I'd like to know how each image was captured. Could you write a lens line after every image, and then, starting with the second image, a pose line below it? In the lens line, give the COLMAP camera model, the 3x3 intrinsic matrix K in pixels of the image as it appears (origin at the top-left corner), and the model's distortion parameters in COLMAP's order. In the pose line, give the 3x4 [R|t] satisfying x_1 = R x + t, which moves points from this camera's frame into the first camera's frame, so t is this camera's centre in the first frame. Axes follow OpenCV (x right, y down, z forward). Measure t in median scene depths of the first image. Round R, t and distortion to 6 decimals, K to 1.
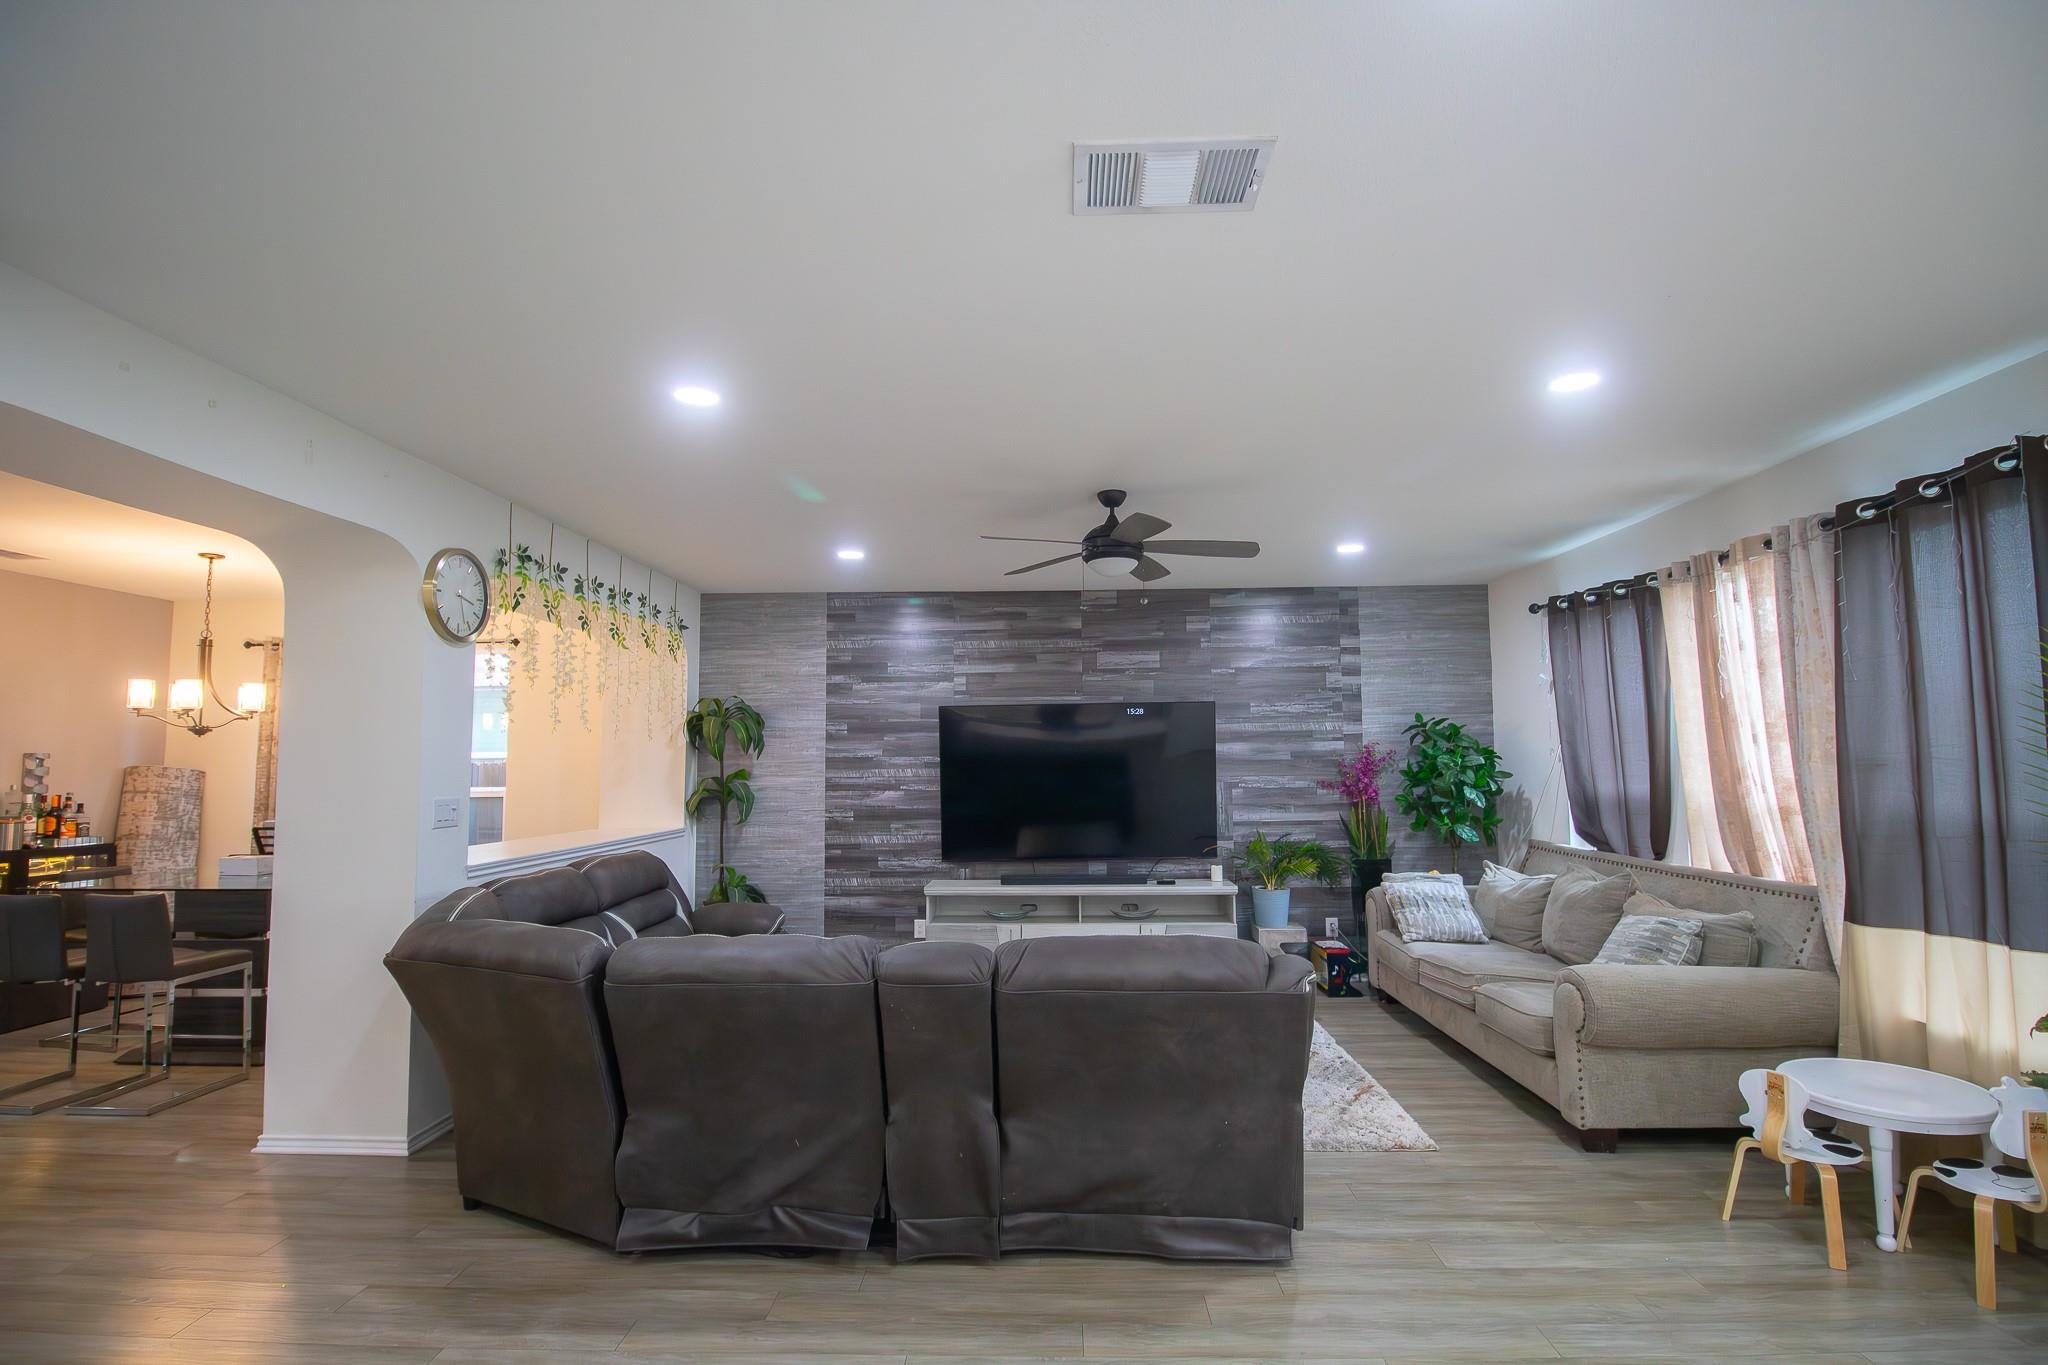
lens RADIAL K [[956.2, 0, 1033.6], [0, 956.2, 687.2], [0, 0, 1]] dist [0.000844, -0.012968]
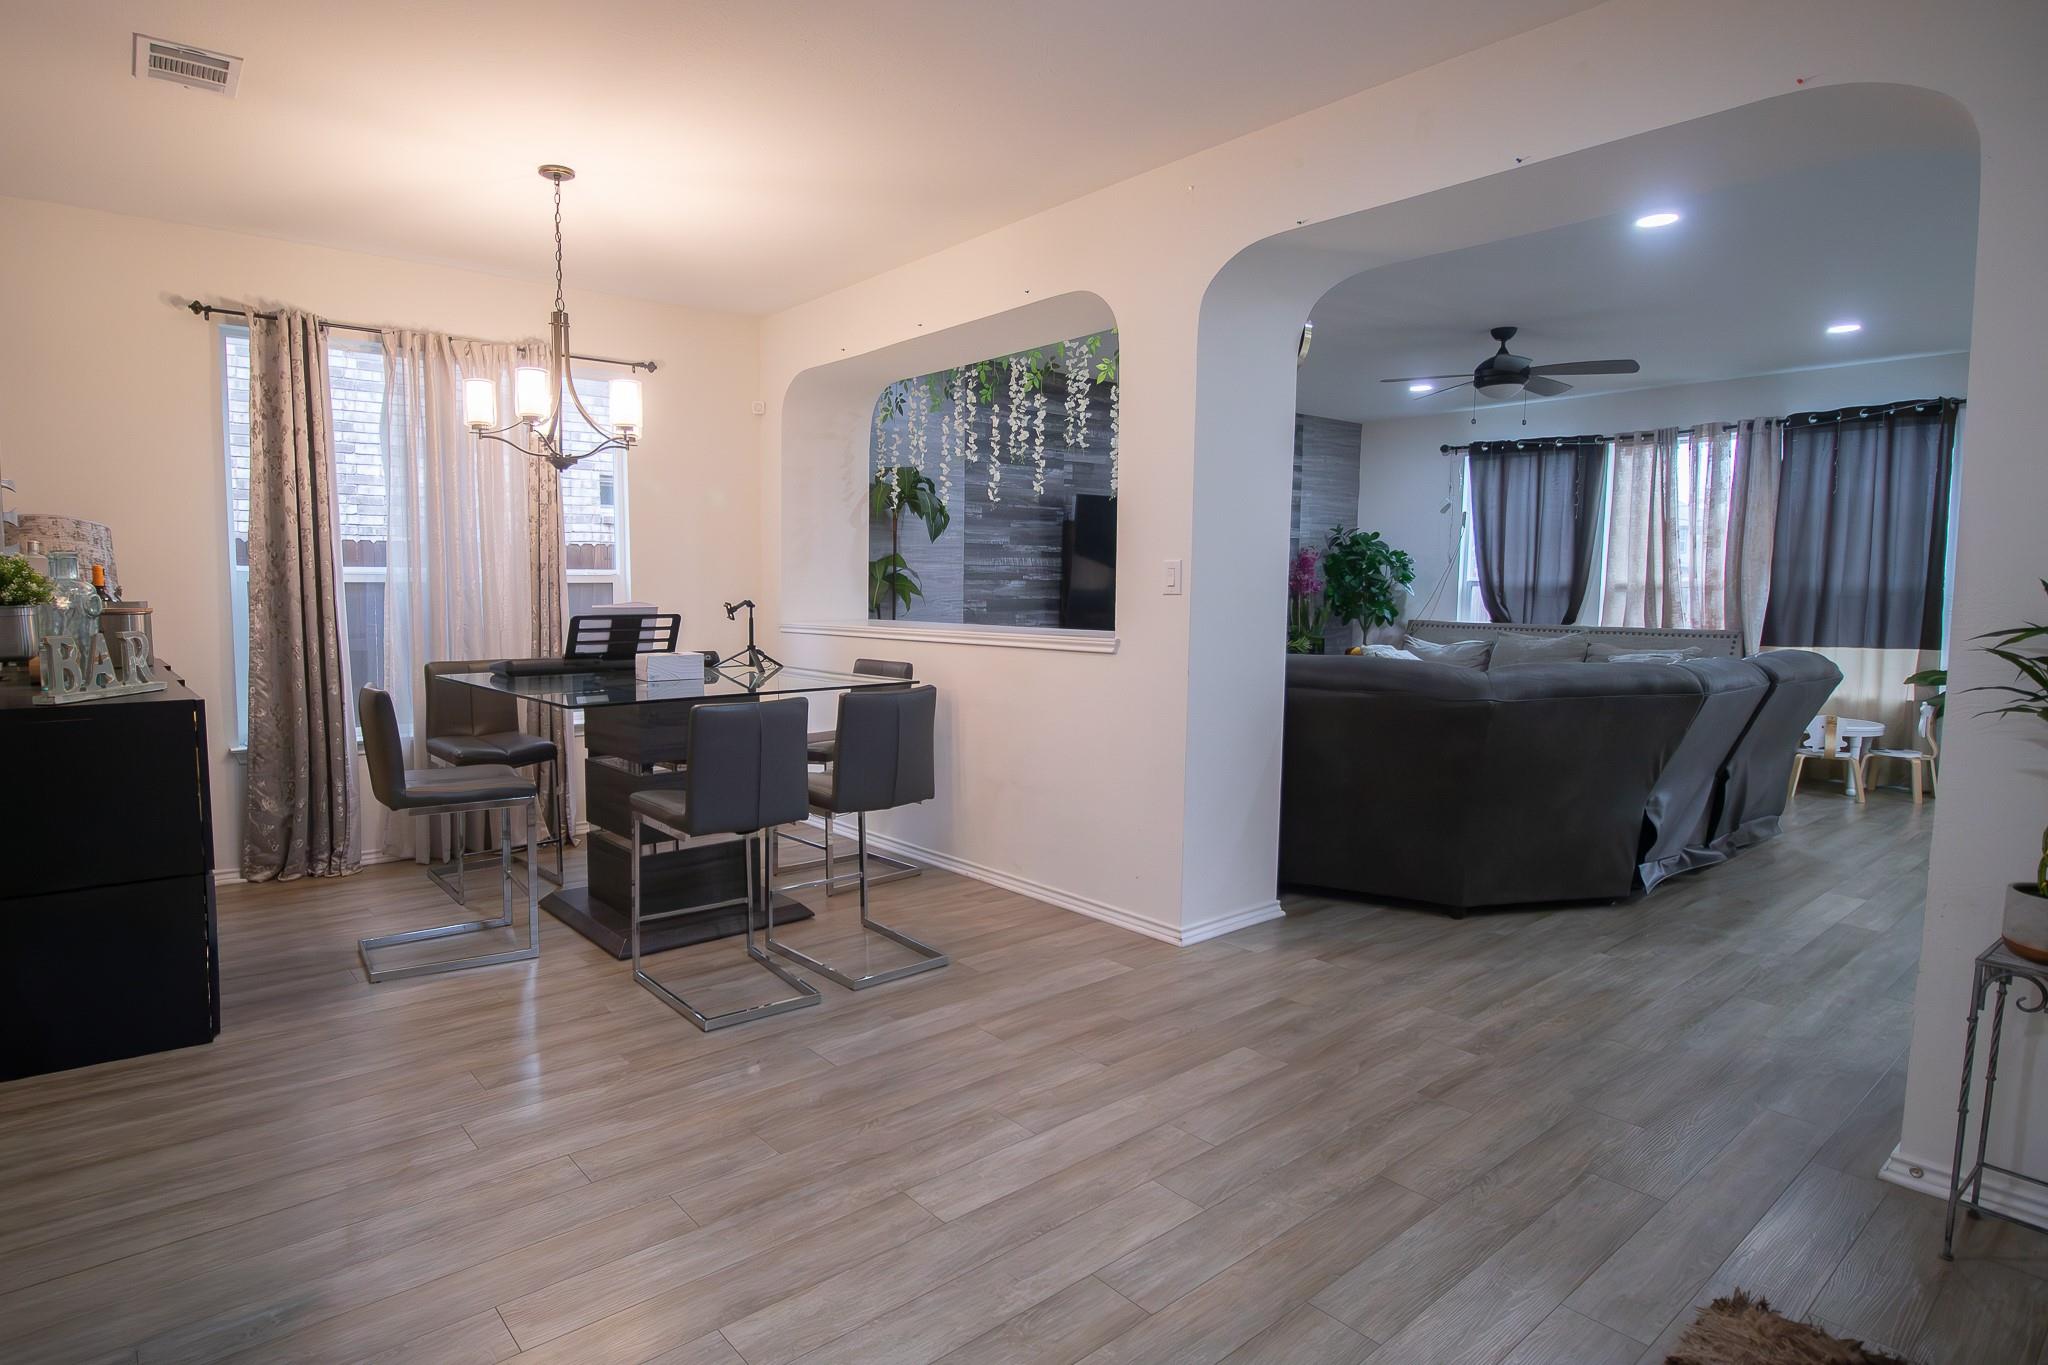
lens RADIAL K [[1090.3, 0, 892.4], [0, 1090.3, 679.4], [0, 0, 1]] dist [0.002577, -0.015899]
pose [[0.779758, -0.044270, 0.624514, -1.021668], [-0.058451, 0.987993, 0.143017, 0.063151], [-0.623346, -0.148022, 0.767808, 0.246848]]
